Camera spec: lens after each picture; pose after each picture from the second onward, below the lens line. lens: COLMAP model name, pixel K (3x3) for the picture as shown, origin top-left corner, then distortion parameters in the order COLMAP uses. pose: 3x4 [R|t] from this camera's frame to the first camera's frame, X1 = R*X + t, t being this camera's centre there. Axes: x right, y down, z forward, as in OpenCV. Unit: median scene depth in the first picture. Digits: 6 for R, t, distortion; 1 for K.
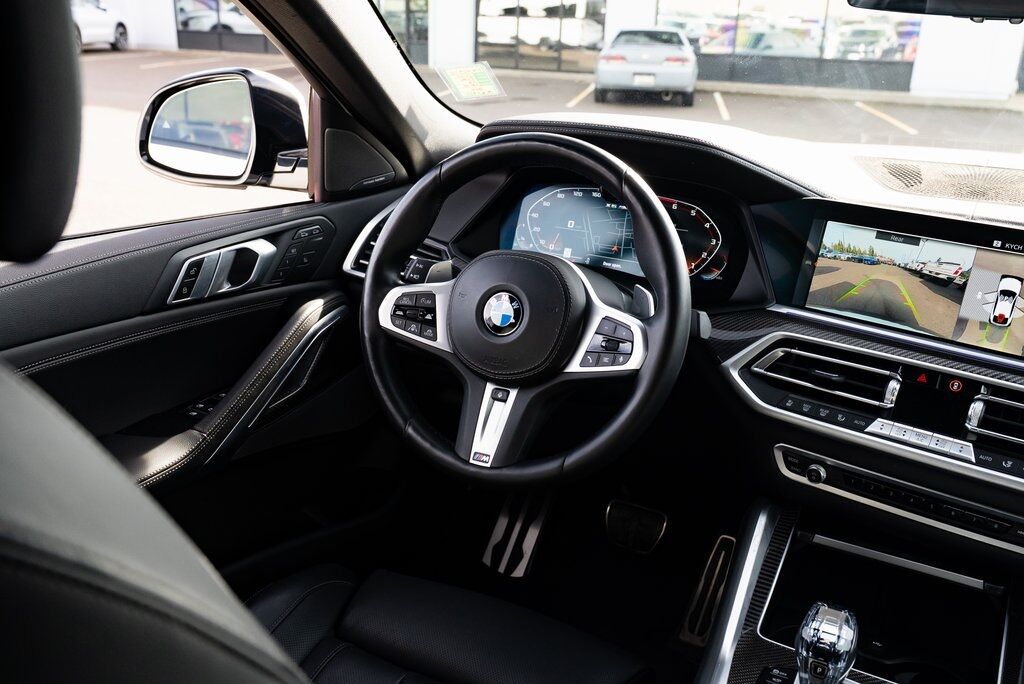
lens RADIAL K [[893.6, 0, 512.0], [0, 893.6, 342.0], [0, 0, 1]] dist [-0.007546, 0.010749]
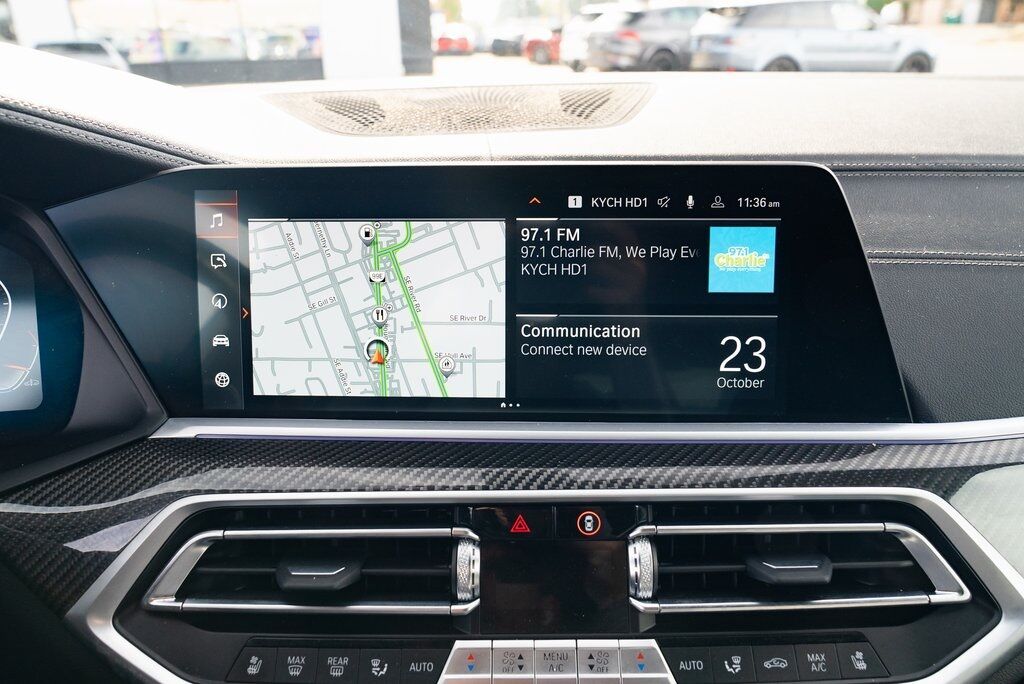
lens RADIAL K [[738.4, 0, 512.0], [0, 738.4, 342.0], [0, 0, 1]] dist [-0.018623, 0.006081]
pose [[0.799347, -0.272265, 0.535646, 0.261336], [0.243261, 0.961764, 0.125837, -0.088741], [-0.549426, 0.029714, 0.835014, 0.637425]]
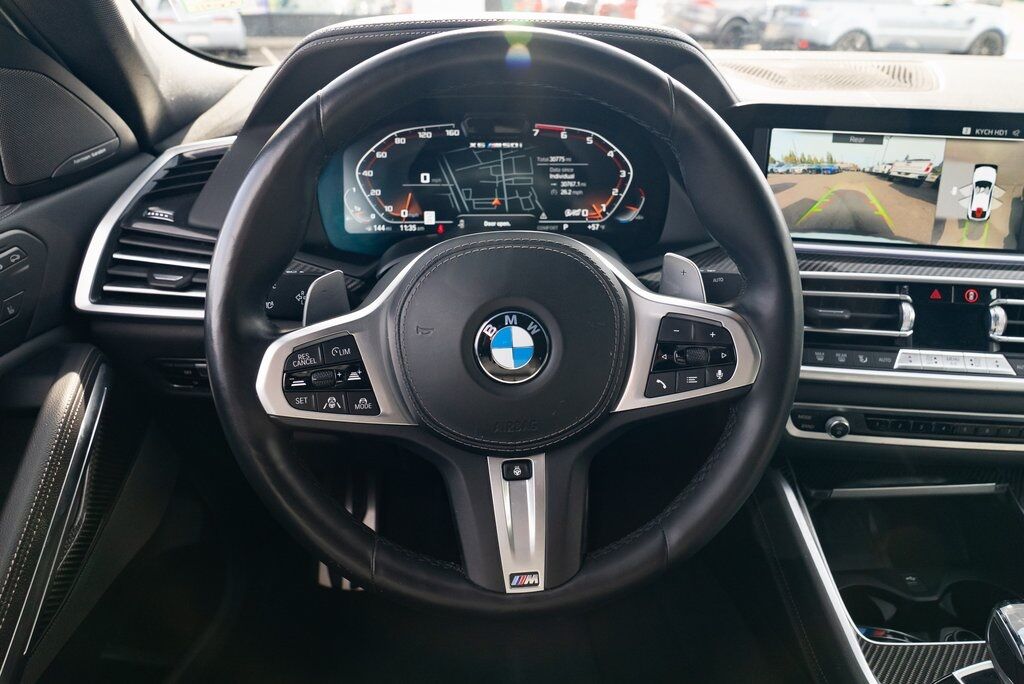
lens RADIAL K [[698.4, 0, 512.0], [0, 698.4, 342.0], [0, 0, 1]] dist [-0.037493, 0.028443]
pose [[0.846379, -0.257365, 0.466268, -0.210588], [0.195690, 0.964529, 0.177169, -0.109076], [-0.495327, -0.058708, 0.866721, 0.565196]]
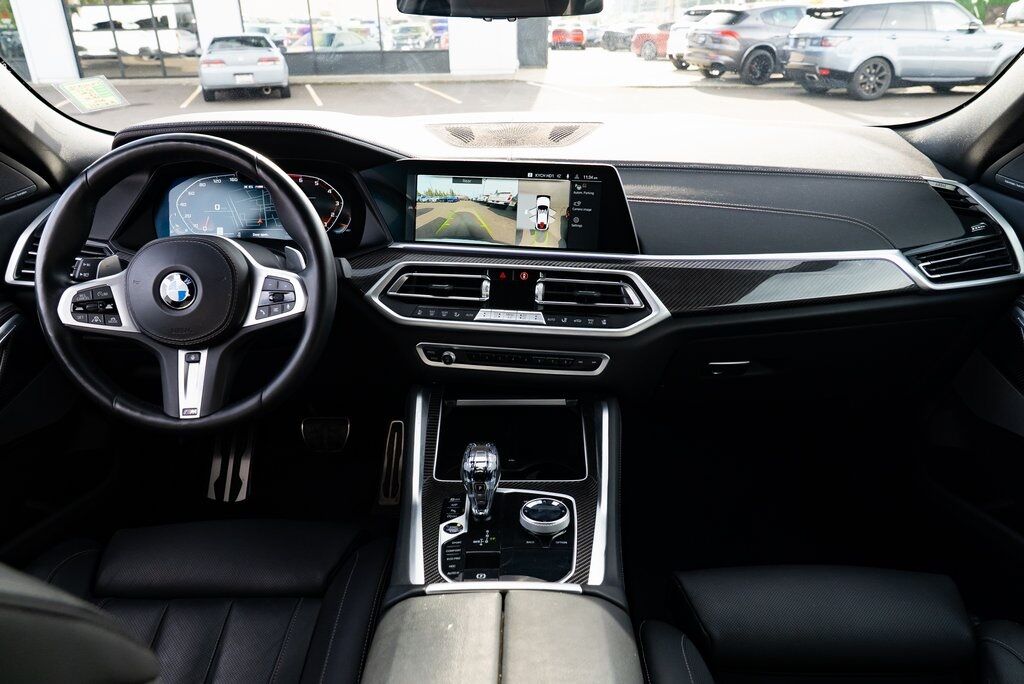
lens RADIAL K [[698.4, 0, 512.0], [0, 698.4, 342.0], [0, 0, 1]] dist [-0.037493, 0.028443]
pose [[0.880634, -0.232298, 0.412942, -0.015211], [0.196289, 0.972122, 0.128258, 0.003329], [-0.431224, -0.031893, 0.901681, -0.021935]]
